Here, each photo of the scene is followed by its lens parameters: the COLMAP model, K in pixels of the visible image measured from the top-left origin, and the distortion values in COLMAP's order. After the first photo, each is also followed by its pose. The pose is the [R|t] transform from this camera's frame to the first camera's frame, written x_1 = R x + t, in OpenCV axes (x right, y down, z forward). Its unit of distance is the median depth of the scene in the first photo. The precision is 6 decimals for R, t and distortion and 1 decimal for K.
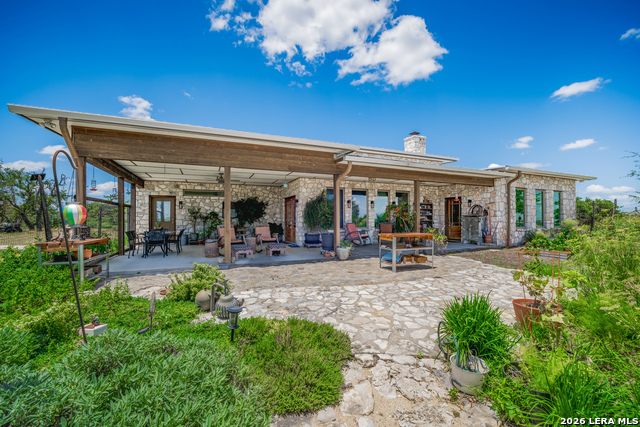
lens RADIAL K [[254.9, 0, 322.0], [0, 254.9, 215.4], [0, 0, 1]] dist [-0.000570, -0.000080]
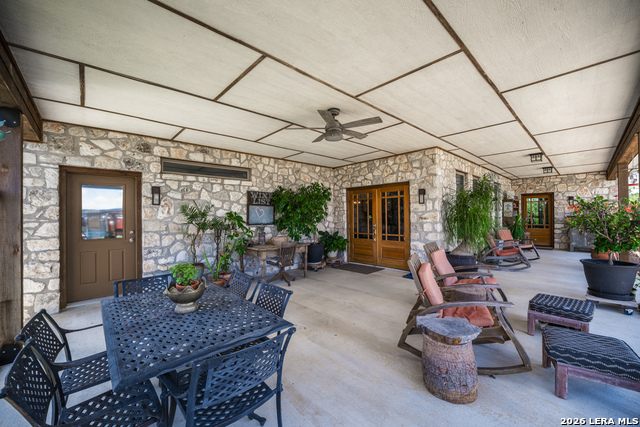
lens RADIAL K [[254.9, 0, 319.8], [0, 254.9, 213.6], [0, 0, 1]] dist [-0.000570, -0.000080]
pose [[0.928083, -0.006215, 0.372321, -0.463202], [0.004117, 0.999971, 0.006429, -0.014525], [-0.372350, -0.004434, 0.928082, 0.530587]]
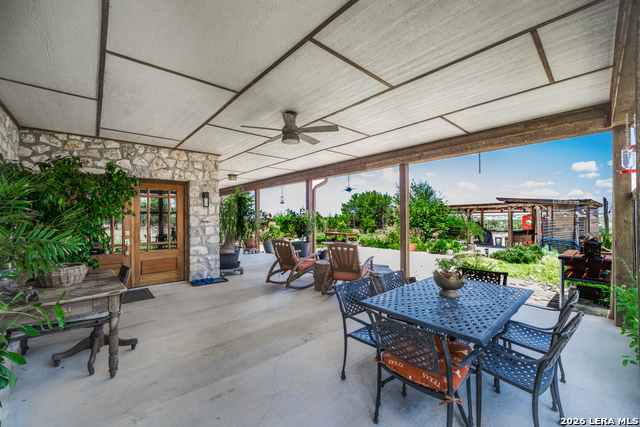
lens RADIAL K [[254.9, 0, 320.8], [0, 254.9, 215.5], [0, 0, 1]] dist [-0.000570, -0.000080]
pose [[-0.346580, 0.007783, 0.937988, -0.636283], [-0.002356, 0.999955, -0.009168, -0.009248], [-0.938017, -0.005388, -0.346546, 0.883413]]
